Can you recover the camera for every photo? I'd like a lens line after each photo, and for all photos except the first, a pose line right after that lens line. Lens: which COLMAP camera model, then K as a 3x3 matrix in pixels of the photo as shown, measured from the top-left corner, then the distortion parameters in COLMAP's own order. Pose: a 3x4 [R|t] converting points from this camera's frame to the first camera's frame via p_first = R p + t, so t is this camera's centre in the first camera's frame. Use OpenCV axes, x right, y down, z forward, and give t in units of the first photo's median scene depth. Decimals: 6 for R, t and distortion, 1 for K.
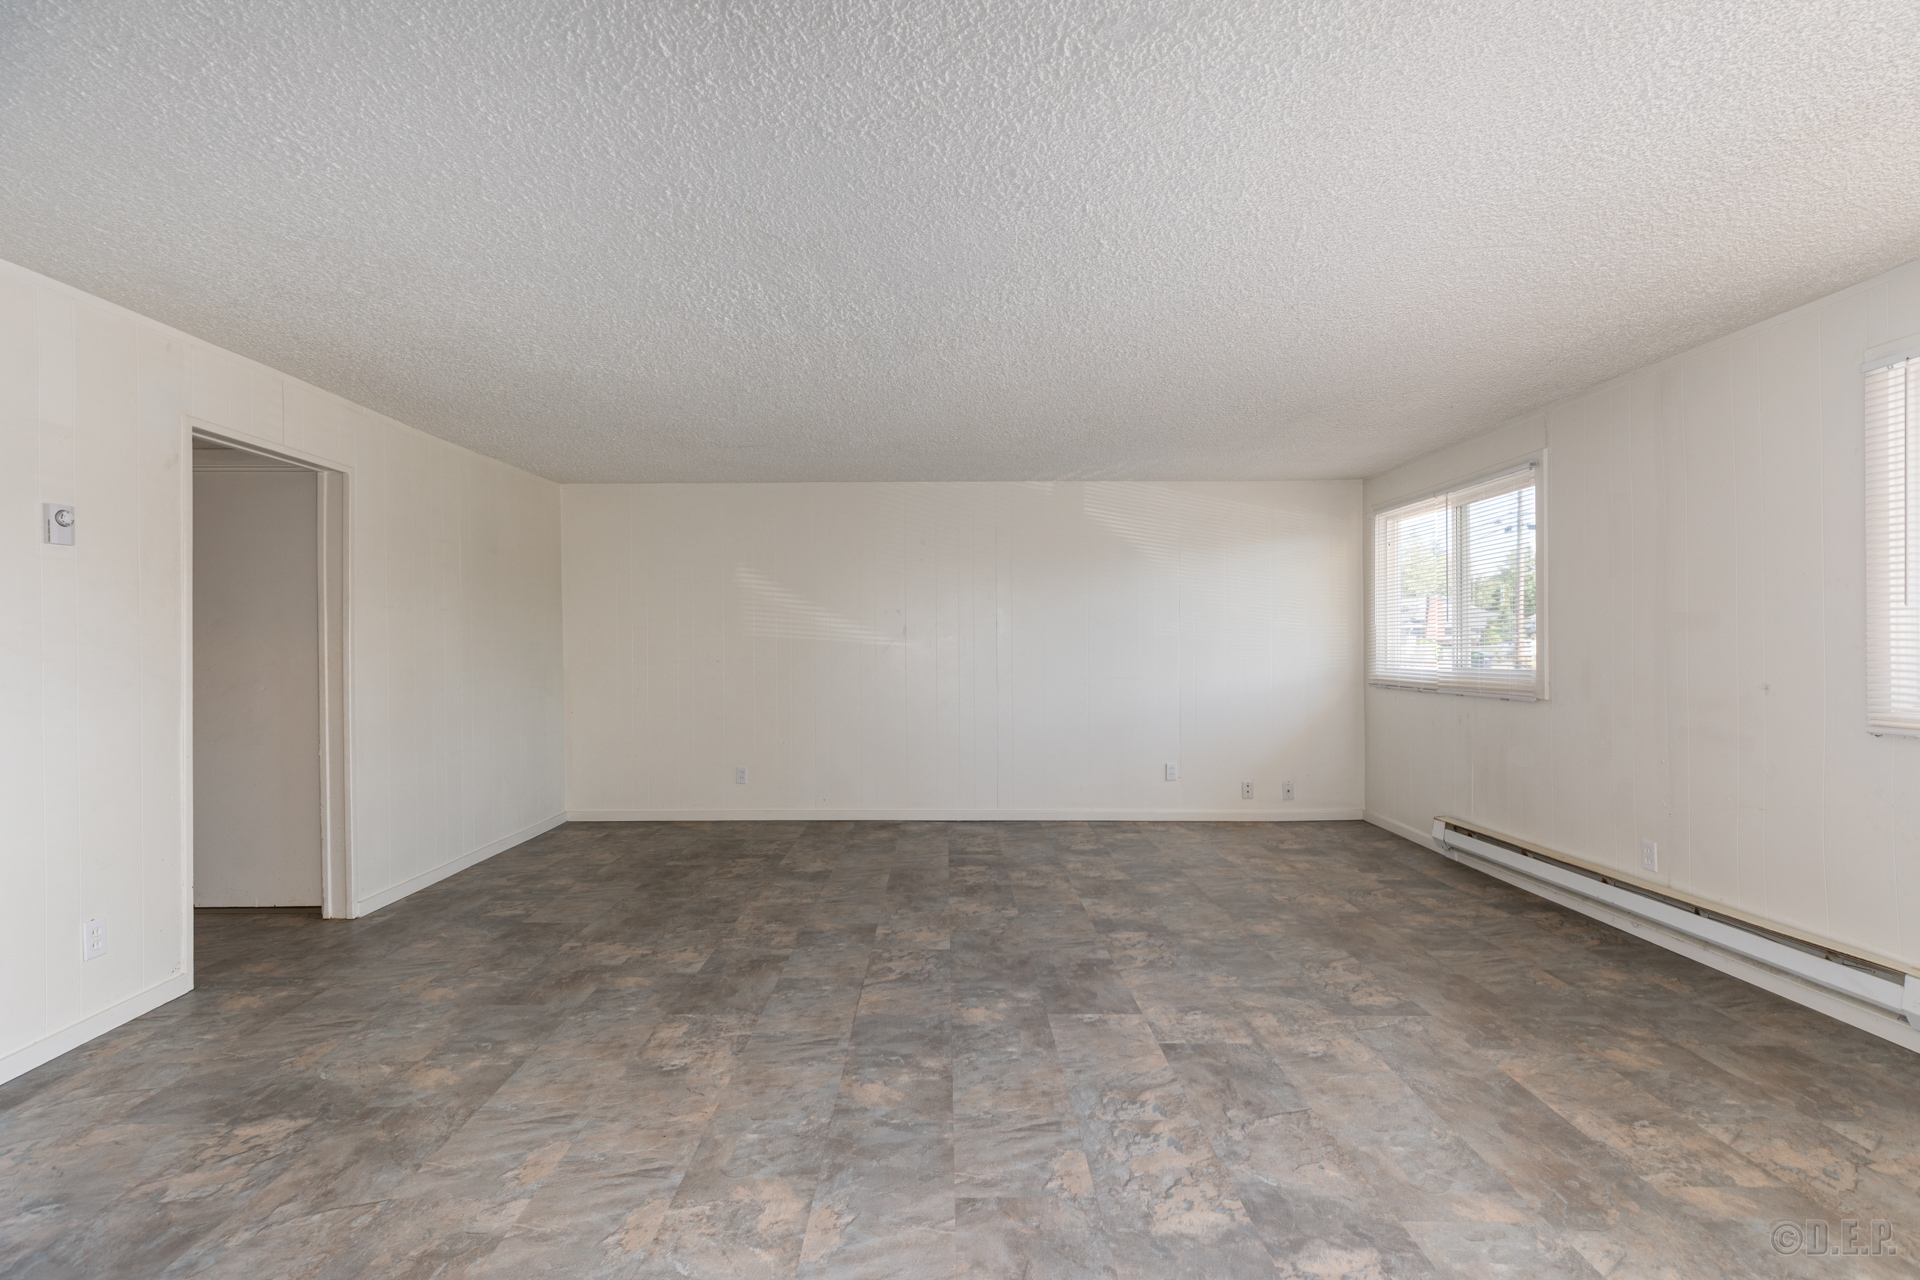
lens RADIAL K [[863.7, 0, 956.1], [0, 863.7, 666.5], [0, 0, 1]] dist [0.003671, 0.000470]
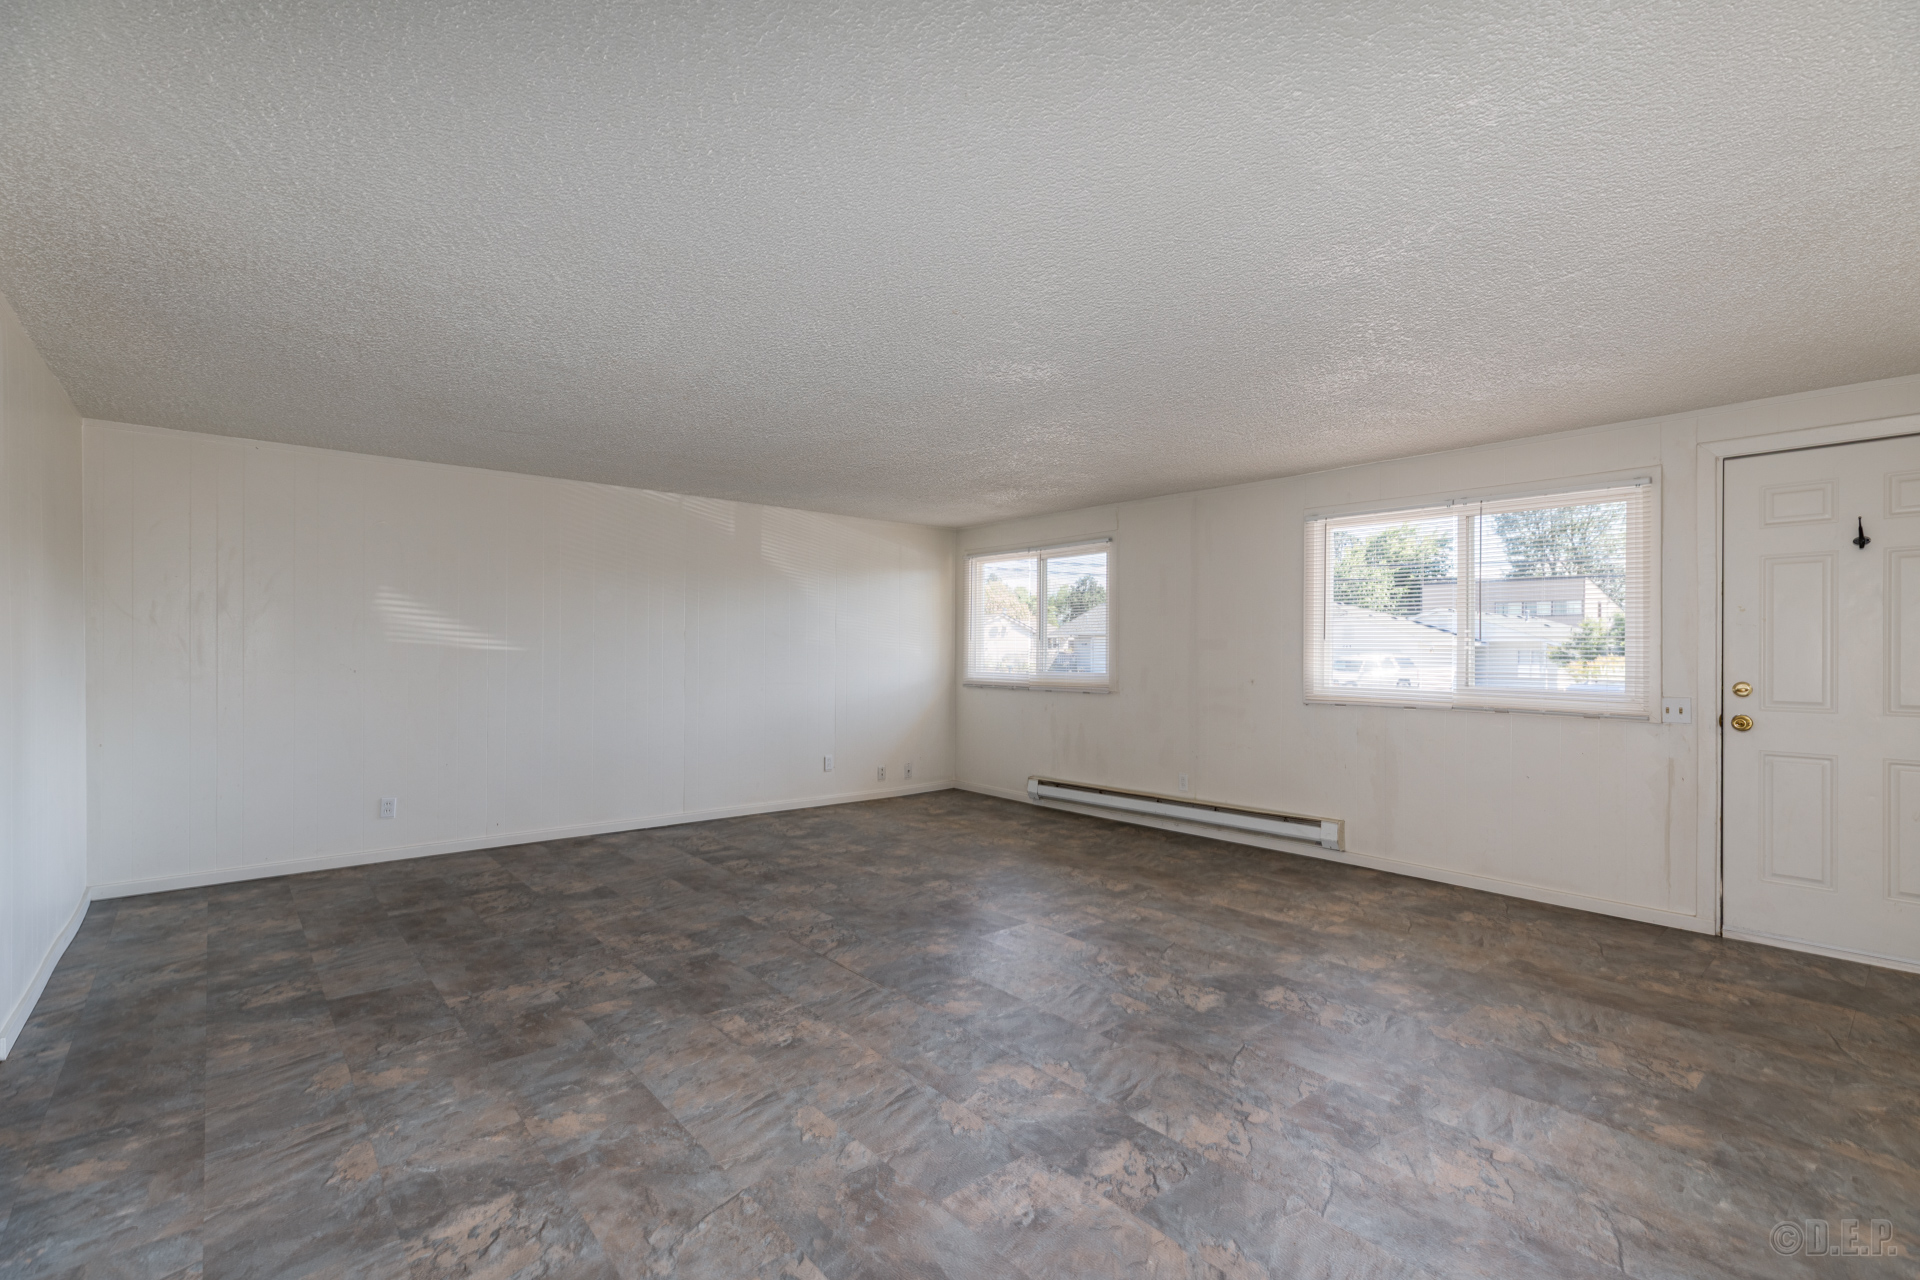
lens RADIAL K [[850.1, 0, 960.0], [0, 850.1, 640.0], [0, 0, 1]] dist [0.008601, -0.001060]
pose [[0.758892, 0.017639, 0.650977, -0.683208], [0.008606, 0.999274, -0.037109, 0.000885], [-0.651159, 0.033764, 0.758190, 0.024508]]
